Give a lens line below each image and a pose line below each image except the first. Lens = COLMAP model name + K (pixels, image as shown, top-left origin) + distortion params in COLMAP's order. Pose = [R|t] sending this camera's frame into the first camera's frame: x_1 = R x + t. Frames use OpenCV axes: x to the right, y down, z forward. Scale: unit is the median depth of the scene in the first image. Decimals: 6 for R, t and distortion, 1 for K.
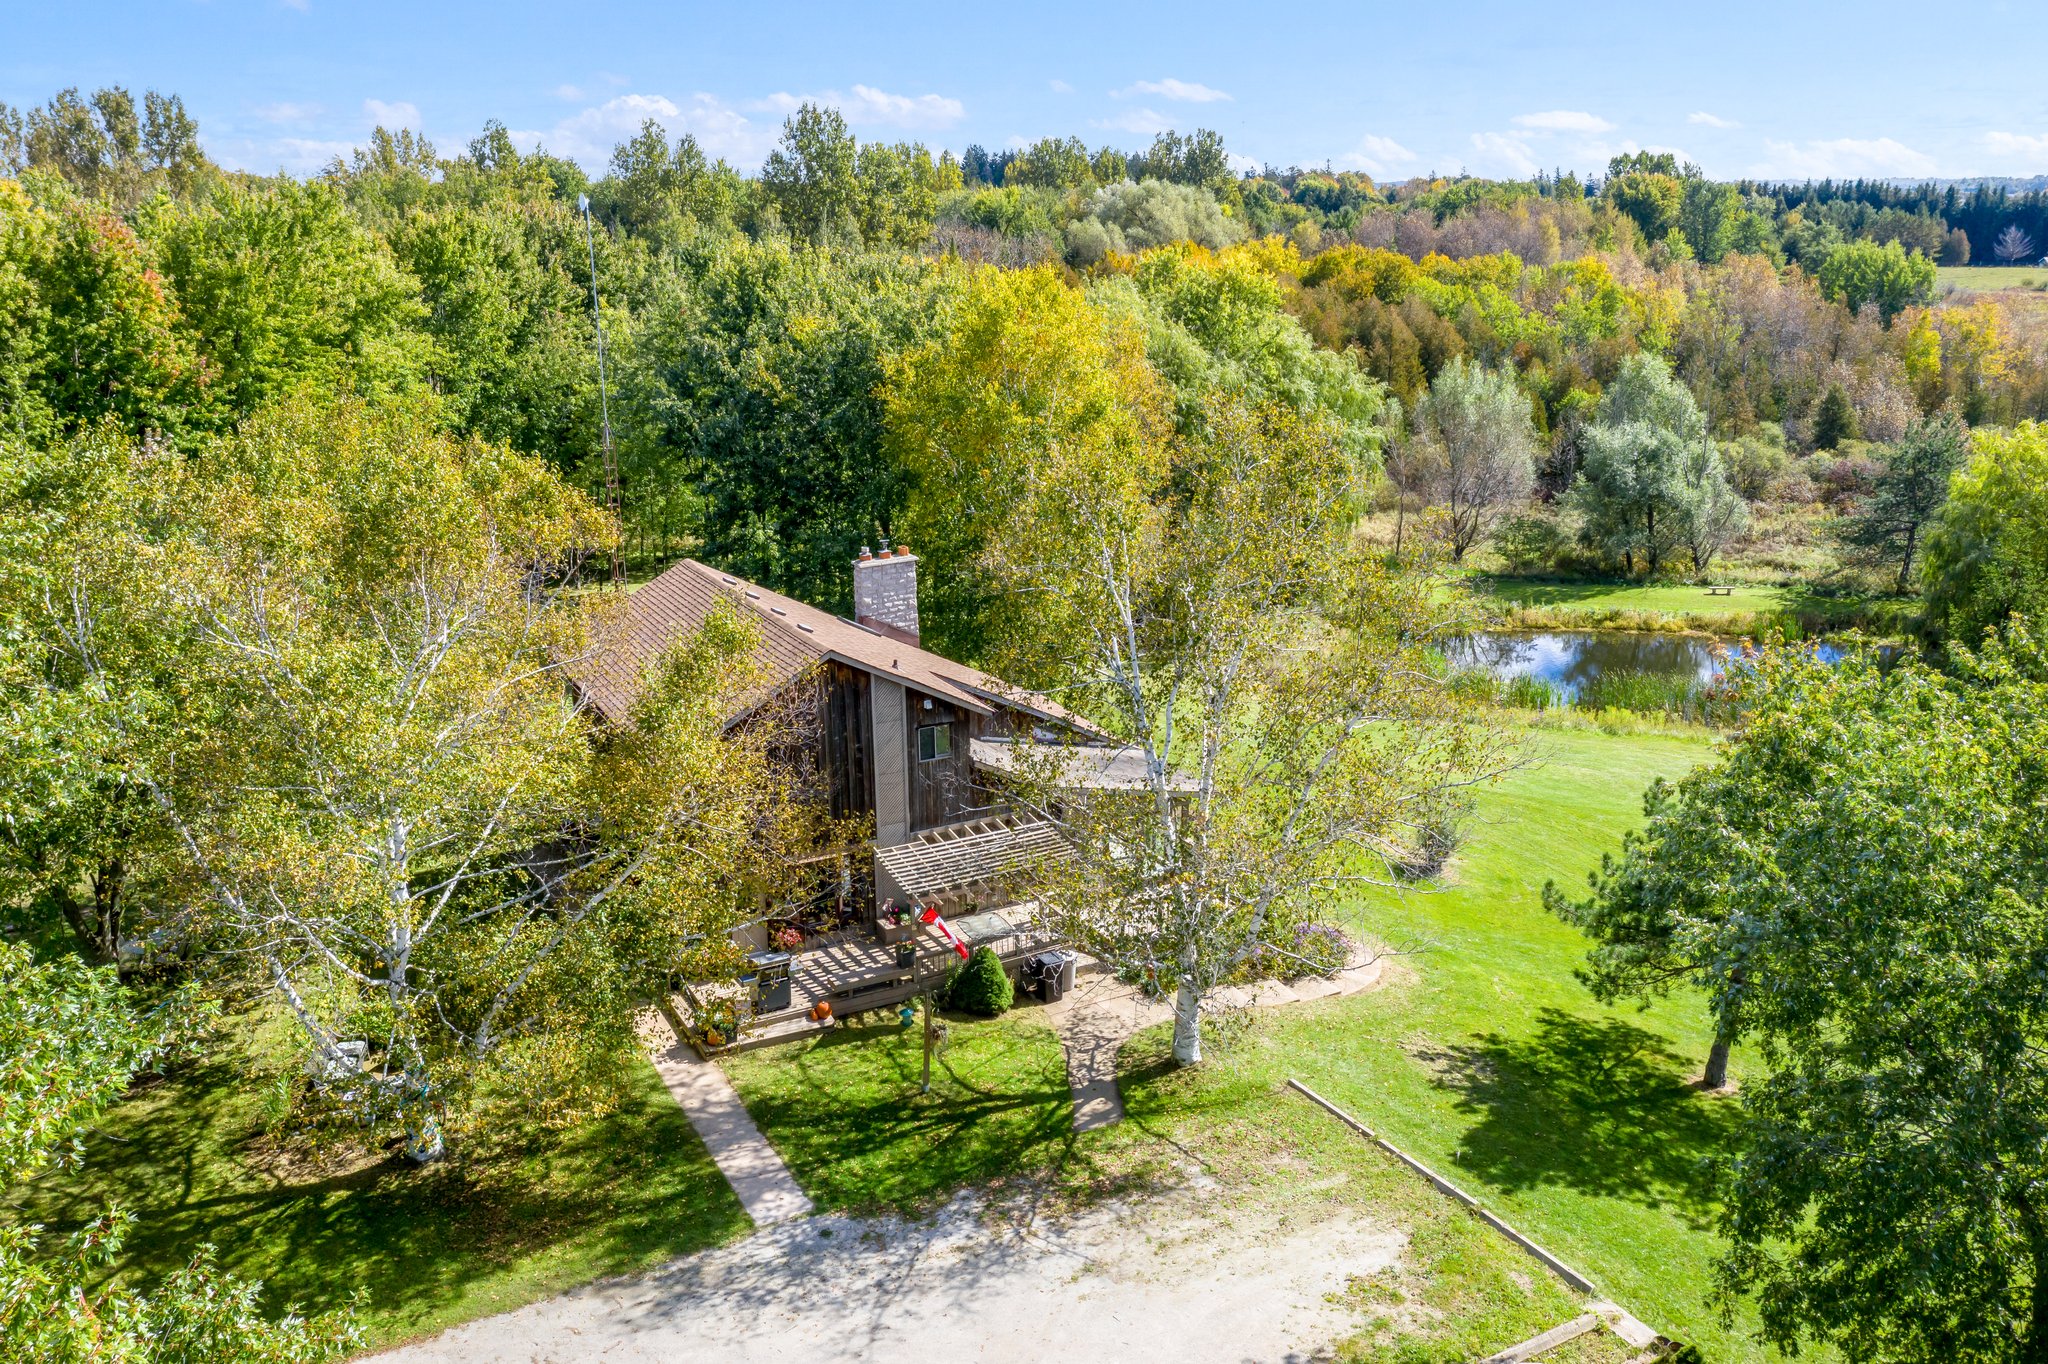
lens RADIAL K [[1582.4, 0, 1025.0], [0, 1582.4, 735.7], [0, 0, 1]] dist [-0.026245, 0.009581]
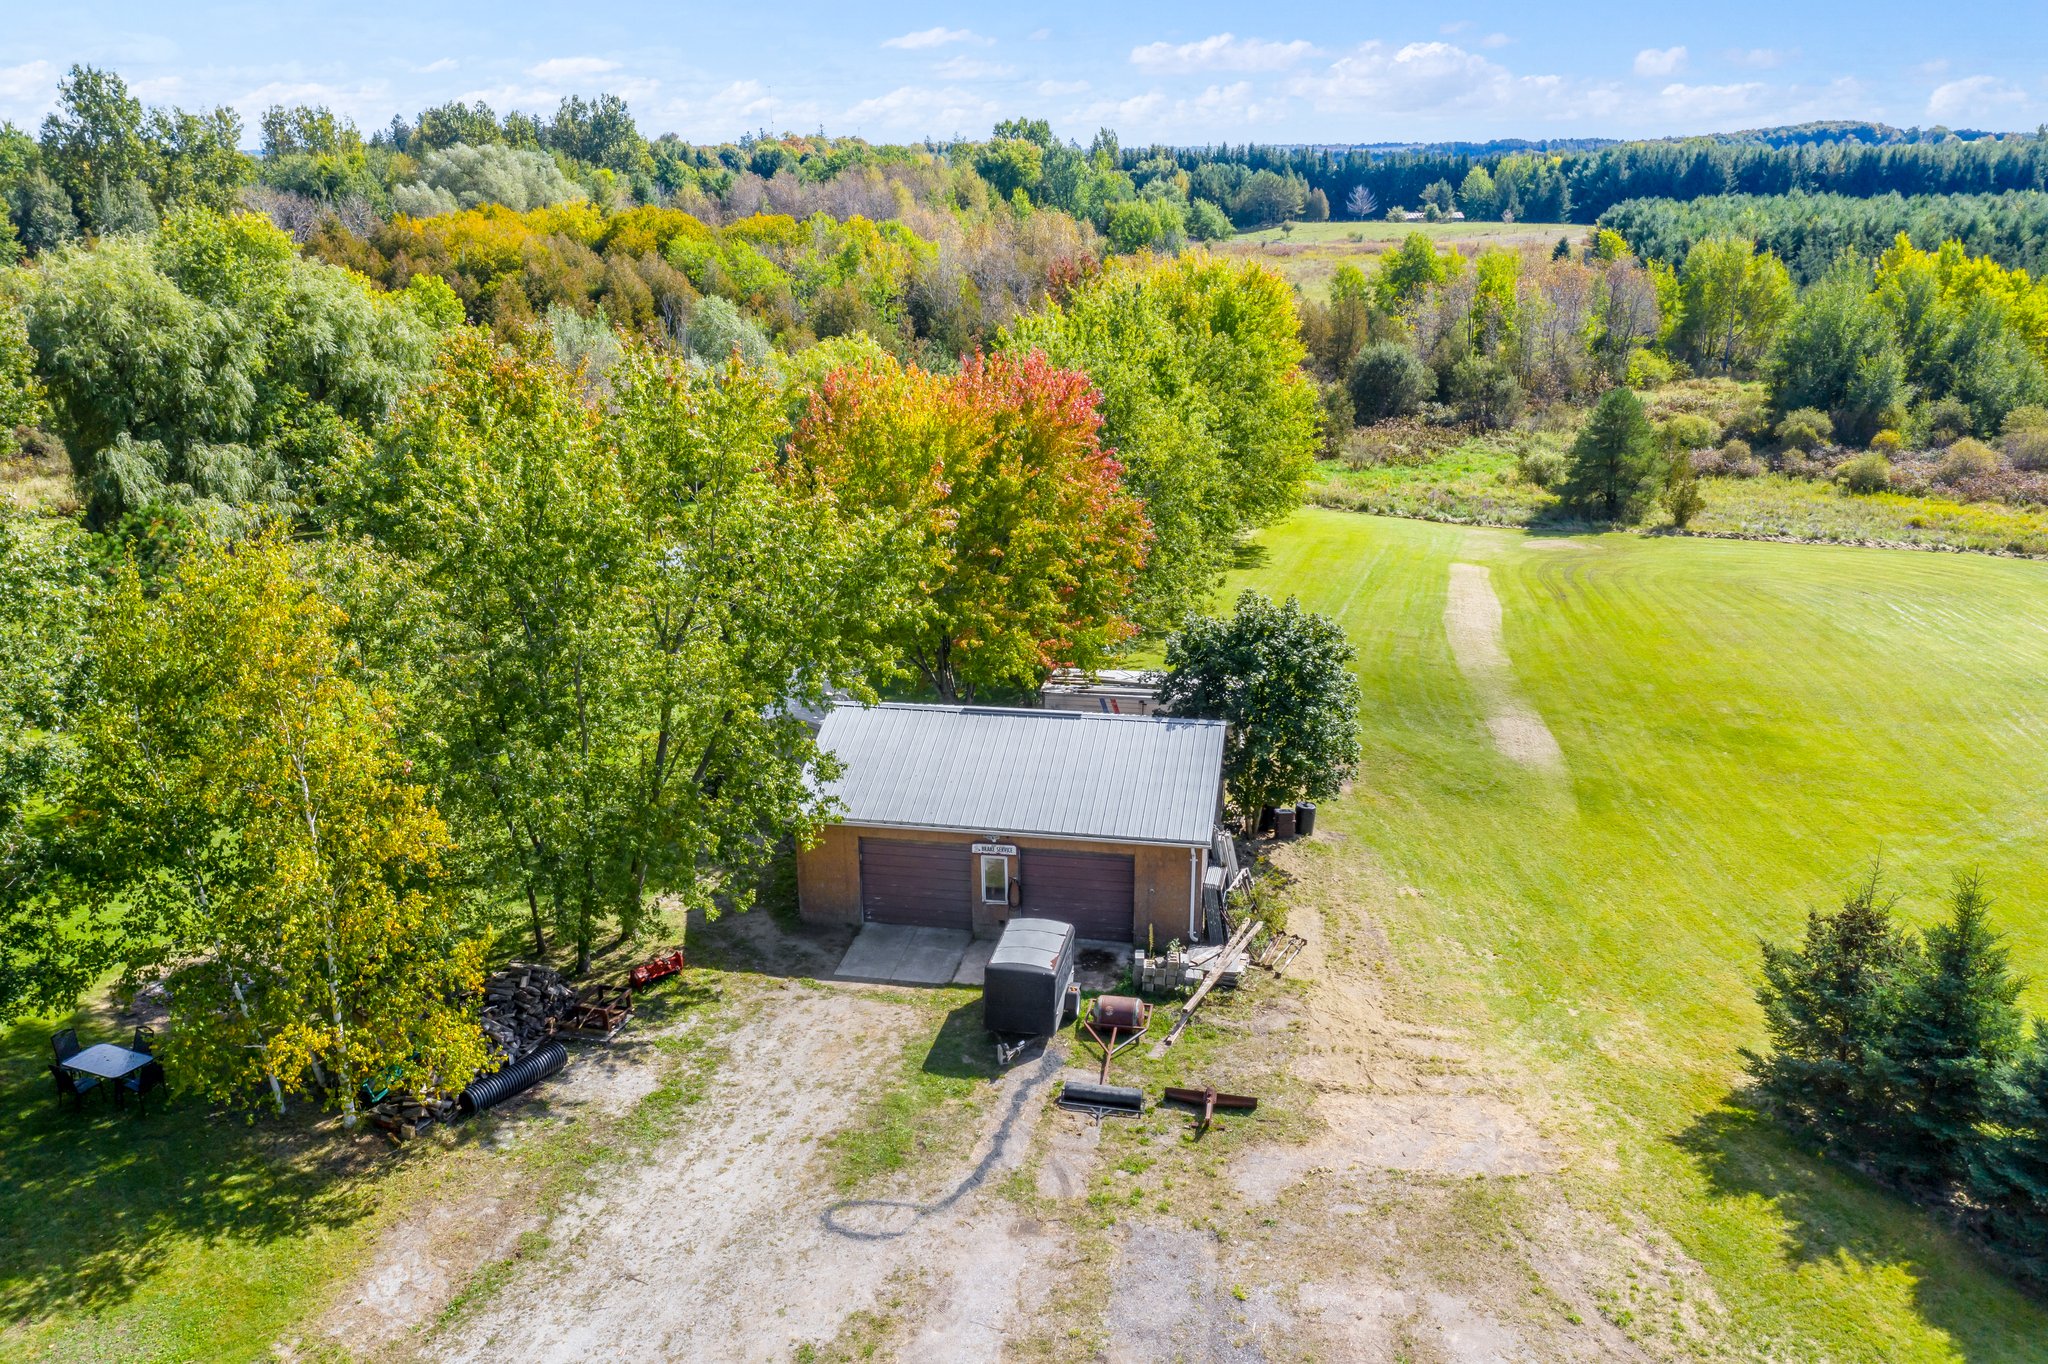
lens RADIAL K [[1601.1, 0, 1028.5], [0, 1601.1, 688.1], [0, 0, 1]] dist [-0.021757, 0.021503]
pose [[0.965198, -0.079005, 0.249302, 0.788364], [0.081612, 0.996664, -0.000123, 0.152459], [-0.248460, 0.020465, 0.968426, -0.455493]]
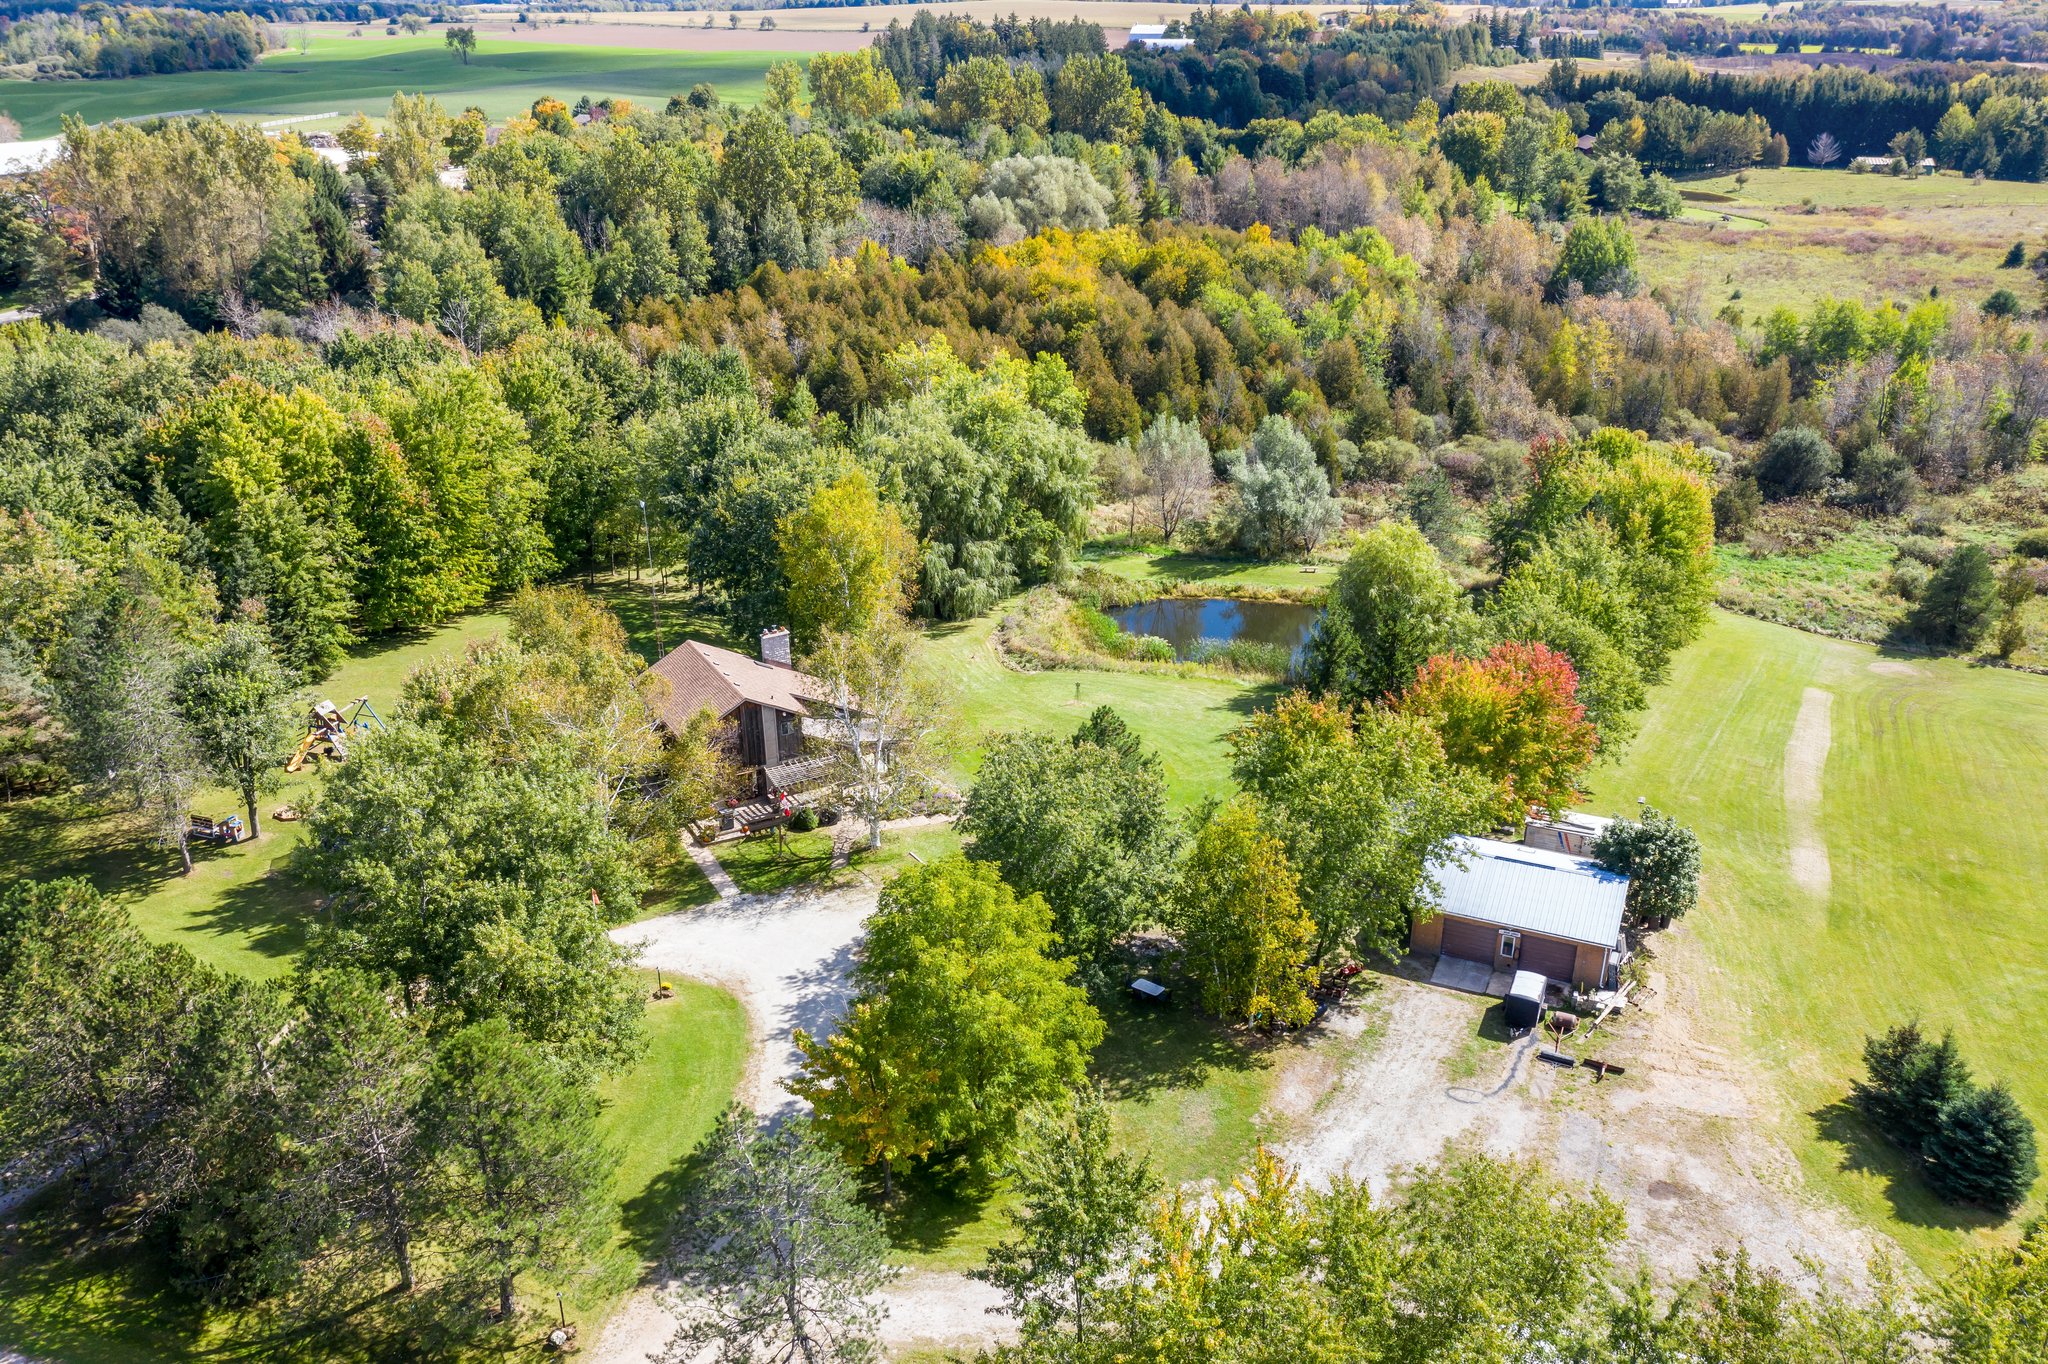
lens RADIAL K [[1601.1, 0, 1028.5], [0, 1601.1, 688.1], [0, 0, 1]] dist [-0.021757, 0.021503]
pose [[0.999836, -0.005890, 0.017122, 0.298004], [0.004312, 0.995864, 0.090752, -0.301599], [-0.017585, -0.090664, 0.995726, -1.651128]]
